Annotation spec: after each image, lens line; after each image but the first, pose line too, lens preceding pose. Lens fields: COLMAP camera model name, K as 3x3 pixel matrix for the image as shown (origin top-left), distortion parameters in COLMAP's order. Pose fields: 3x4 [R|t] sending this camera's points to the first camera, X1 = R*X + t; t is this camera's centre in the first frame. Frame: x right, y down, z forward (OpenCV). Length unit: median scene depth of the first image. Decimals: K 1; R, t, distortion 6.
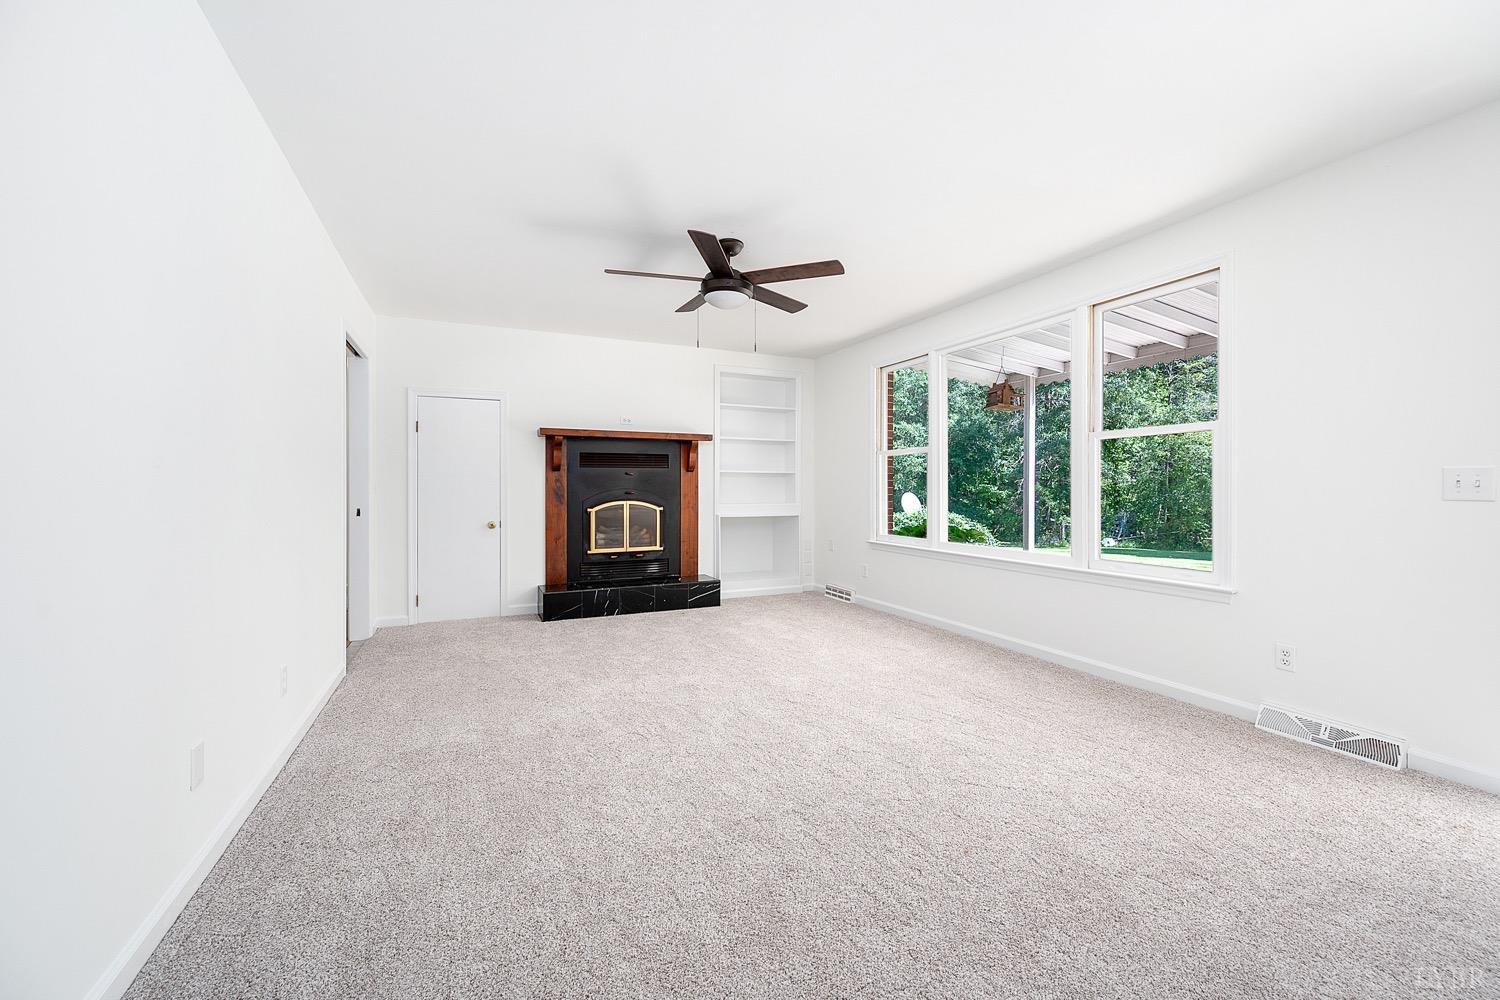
lens RADIAL K [[587.8, 0, 752.0], [0, 587.8, 490.9], [0, 0, 1]] dist [0.000275, 0.000204]
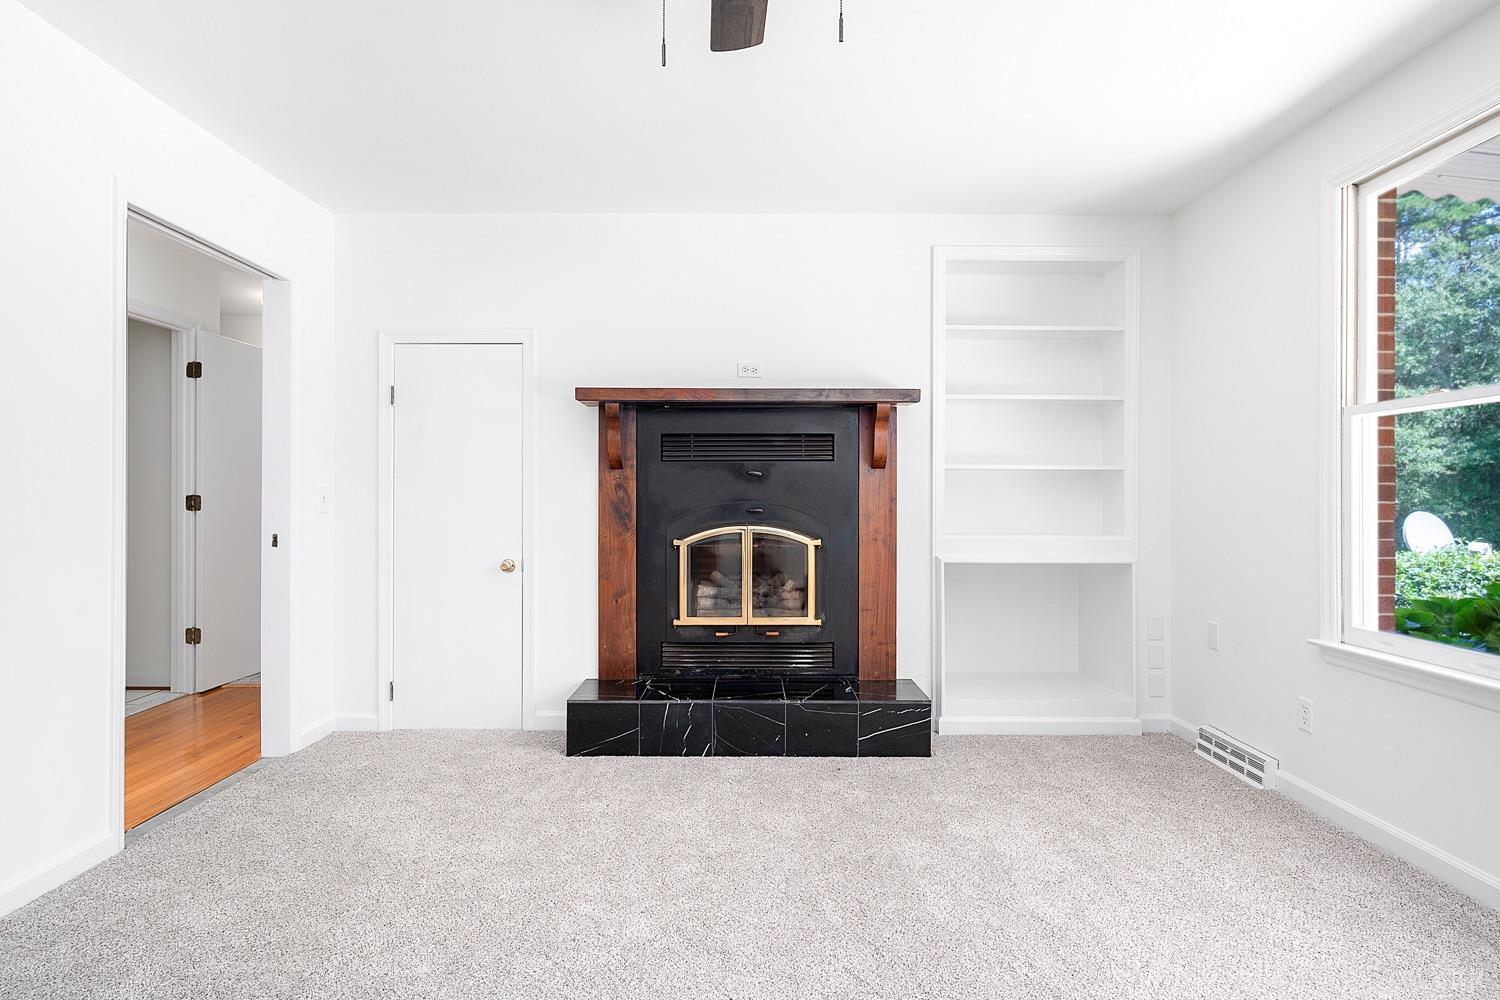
lens RADIAL K [[794.7, 0, 749.0], [0, 794.7, 499.1], [0, 0, 1]] dist [-0.004378, -0.000611]
pose [[0.907989, 0.002819, -0.418985, 0.077813], [-0.005364, 0.999974, -0.004897, -0.003007], [0.418960, 0.006694, 0.907980, 0.372621]]
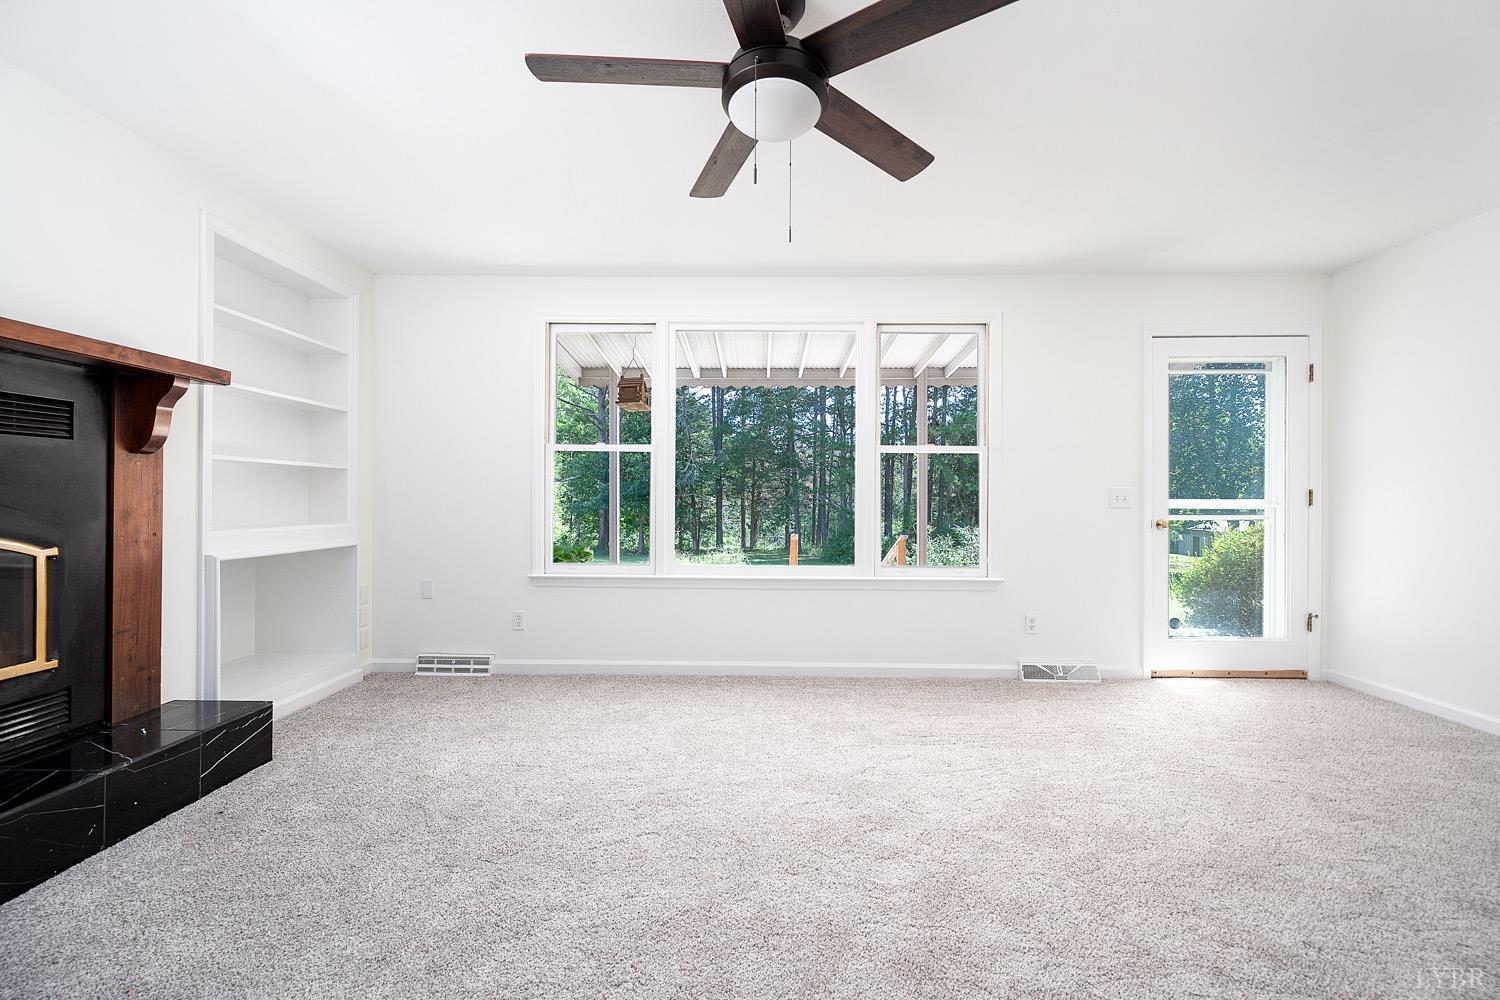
lens RADIAL K [[587.8, 0, 749.0], [0, 587.8, 501.8], [0, 0, 1]] dist [0.000275, 0.000204]
pose [[0.442216, -0.003310, 0.896903, -0.295062], [-0.002464, 0.999985, 0.004905, -0.002964], [-0.896905, -0.004379, 0.442201, 0.479116]]
